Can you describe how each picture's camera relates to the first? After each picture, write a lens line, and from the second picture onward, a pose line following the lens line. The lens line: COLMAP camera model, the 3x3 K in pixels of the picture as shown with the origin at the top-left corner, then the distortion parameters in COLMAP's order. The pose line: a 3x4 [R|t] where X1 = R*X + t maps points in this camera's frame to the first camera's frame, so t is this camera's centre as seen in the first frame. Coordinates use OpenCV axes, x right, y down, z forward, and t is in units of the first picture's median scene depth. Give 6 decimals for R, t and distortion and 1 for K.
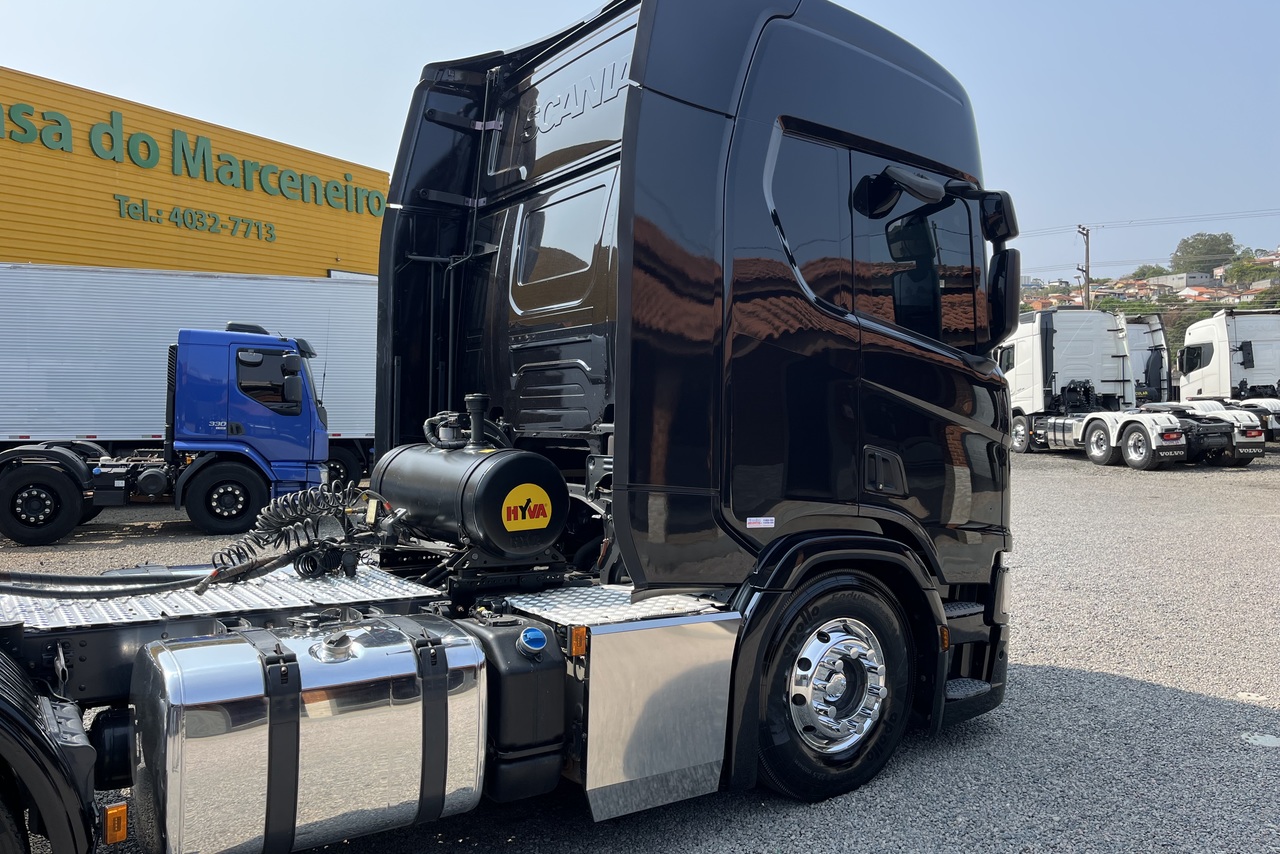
lens RADIAL K [[971.1, 0, 638.0], [0, 971.1, 436.5], [0, 0, 1]] dist [0.034229, -0.080730]
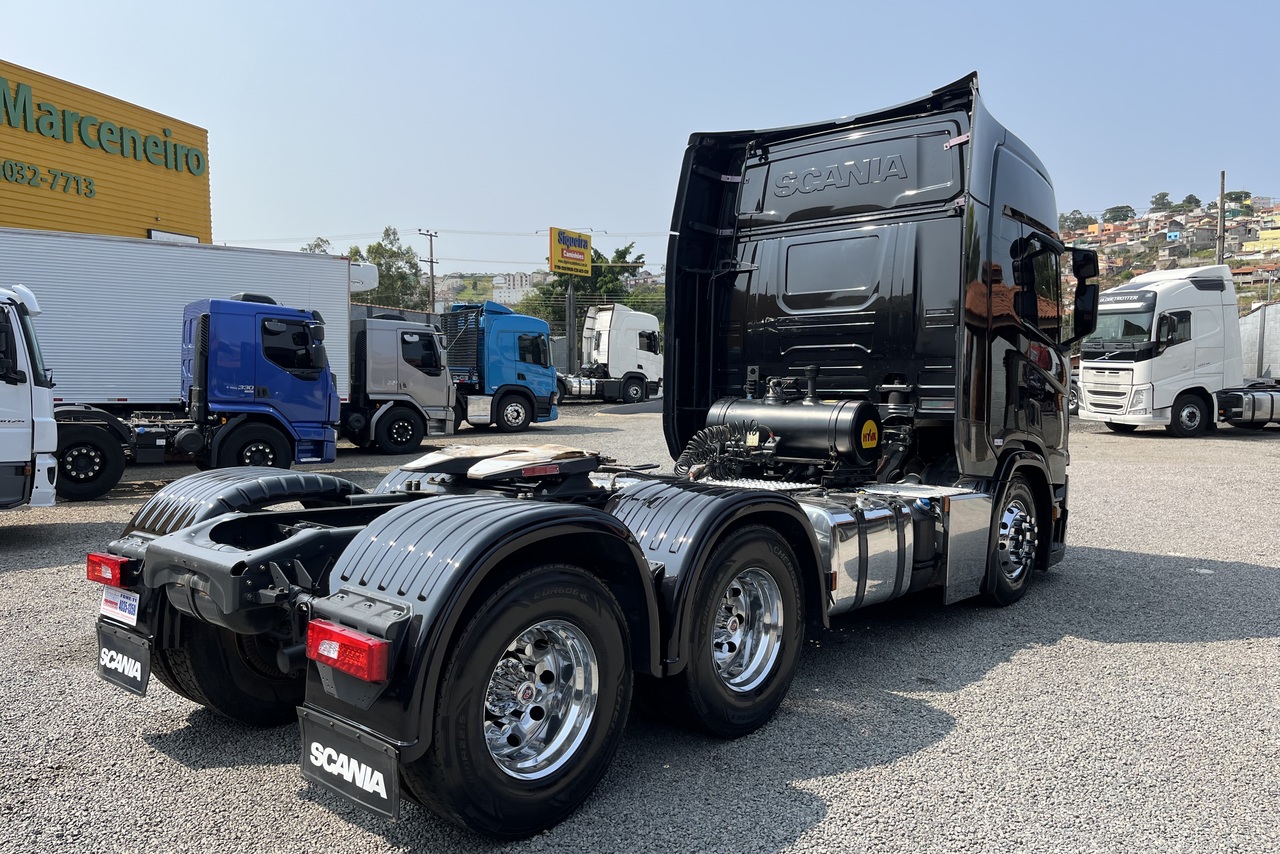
lens RADIAL K [[971.1, 0, 638.0], [0, 971.1, 436.5], [0, 0, 1]] dist [0.034229, -0.080730]
pose [[0.972172, -0.002851, 0.234253, -0.246657], [-0.003997, 0.999578, 0.028757, 0.008172], [-0.234236, -0.028893, 0.971750, -0.147938]]
